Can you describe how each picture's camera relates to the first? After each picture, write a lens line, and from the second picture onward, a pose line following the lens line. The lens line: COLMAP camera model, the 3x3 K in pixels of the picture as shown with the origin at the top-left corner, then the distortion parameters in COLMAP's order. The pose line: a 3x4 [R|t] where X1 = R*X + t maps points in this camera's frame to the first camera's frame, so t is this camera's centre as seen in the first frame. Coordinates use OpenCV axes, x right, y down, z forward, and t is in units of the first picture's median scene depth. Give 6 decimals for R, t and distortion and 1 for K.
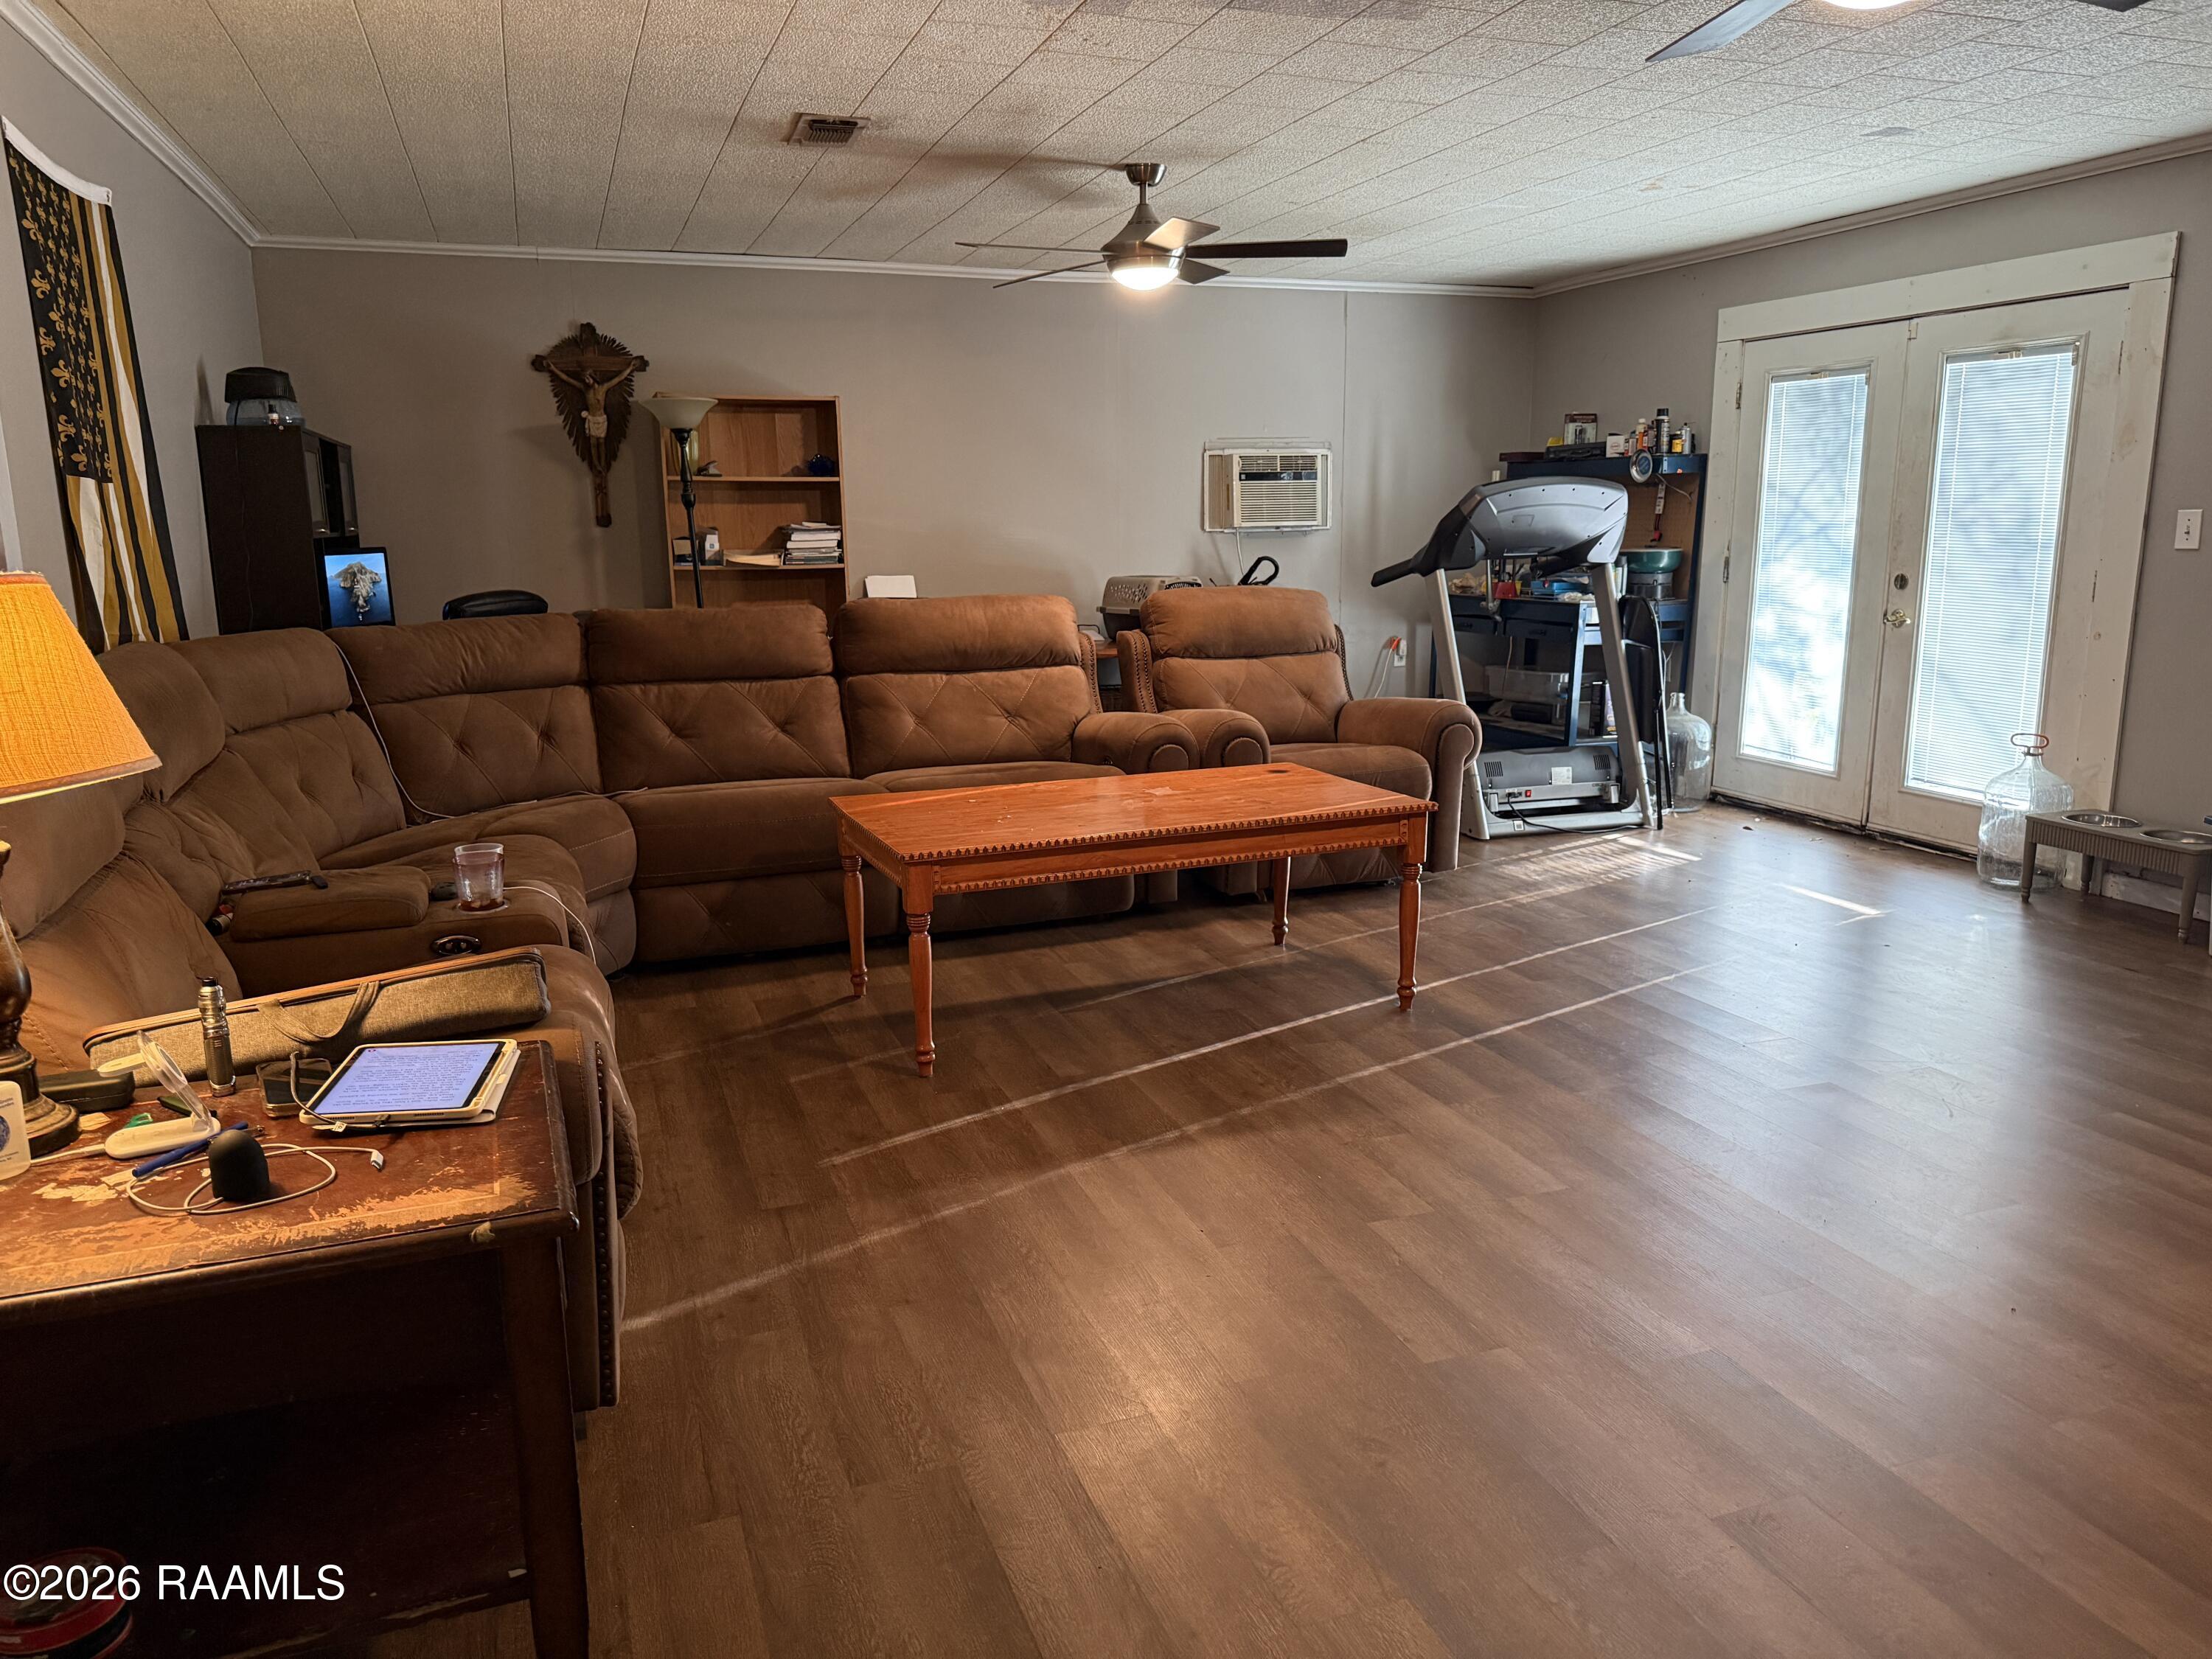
lens RADIAL K [[1550.0, 0, 1087.7], [0, 1550.0, 803.7], [0, 0, 1]] dist [0.128980, -0.167256]
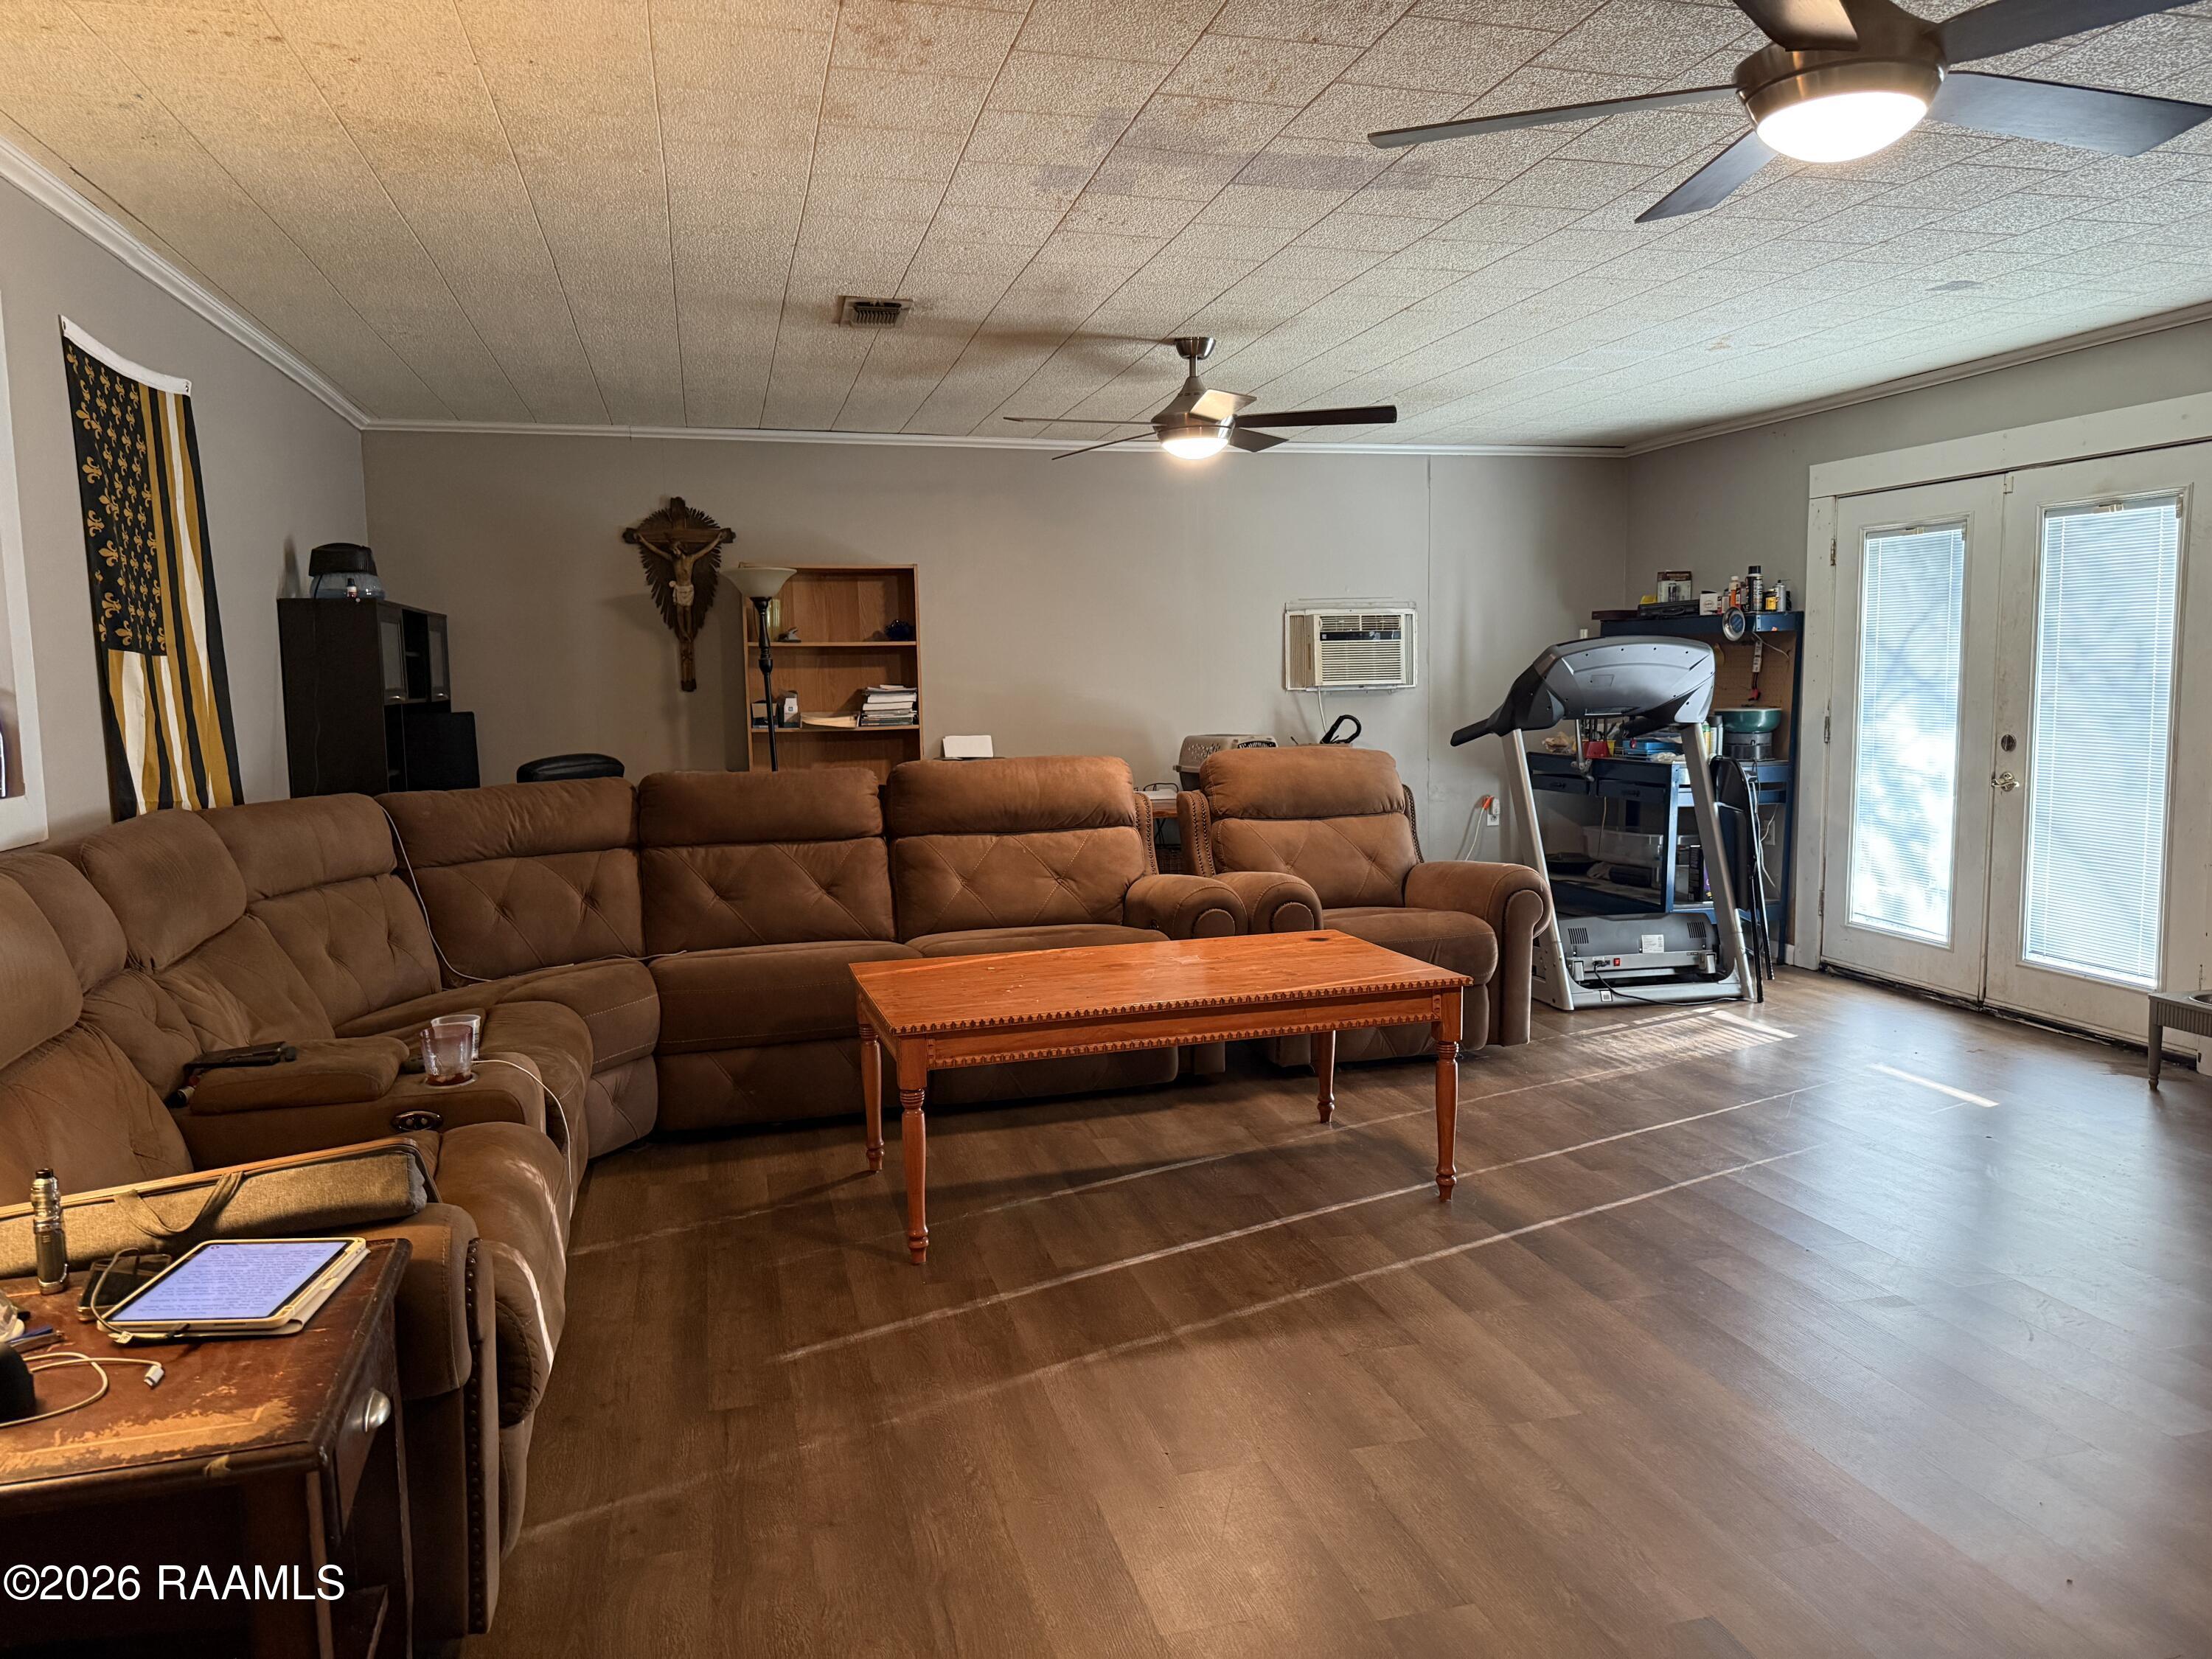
lens RADIAL K [[1539.6, 0, 1107.5], [0, 1539.6, 815.0], [0, 0, 1]] dist [0.135610, -0.195718]
pose [[0.996617, 0.001792, -0.082169, 0.064872], [-0.009201, 0.995910, -0.089876, -0.009464], [0.081672, 0.090328, 0.992558, 0.030640]]
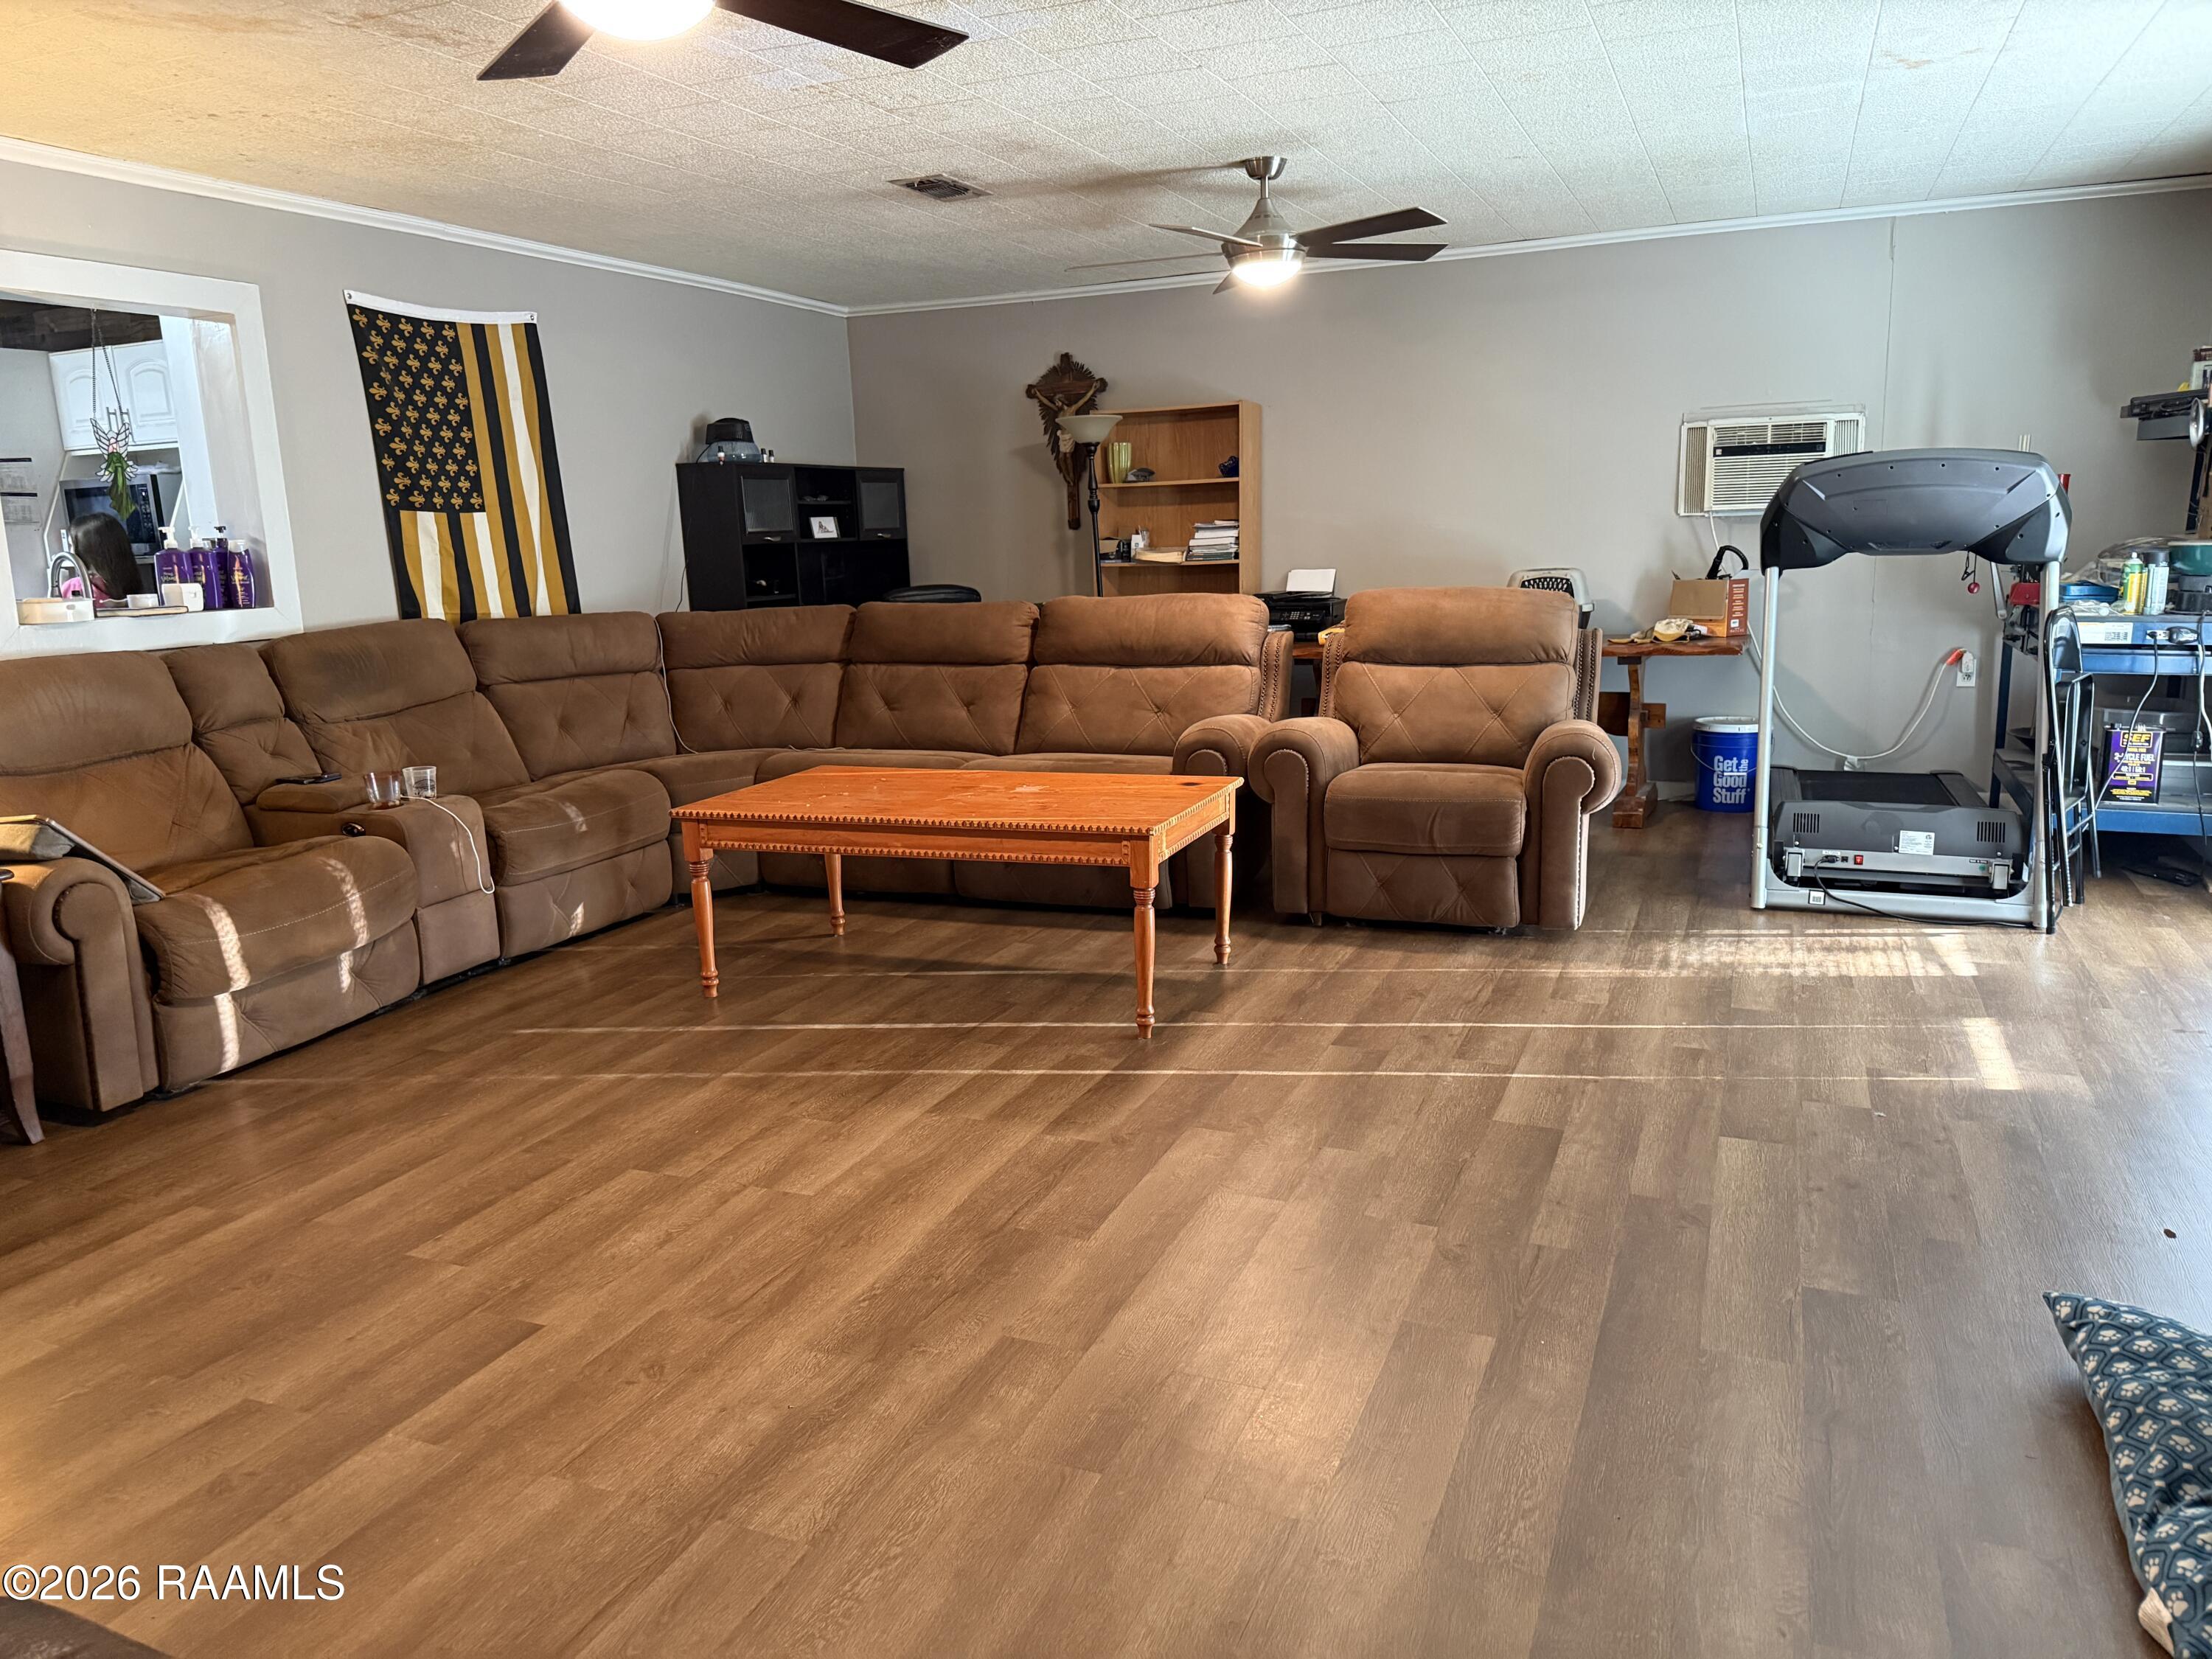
lens RADIAL K [[1539.6, 0, 1107.5], [0, 1539.6, 815.0], [0, 0, 1]] dist [0.135610, -0.195718]
pose [[0.737462, 0.113473, -0.665788, 0.670506], [-0.097514, 0.993345, 0.061288, -0.051170], [0.668312, 0.019726, 0.743620, 0.225198]]
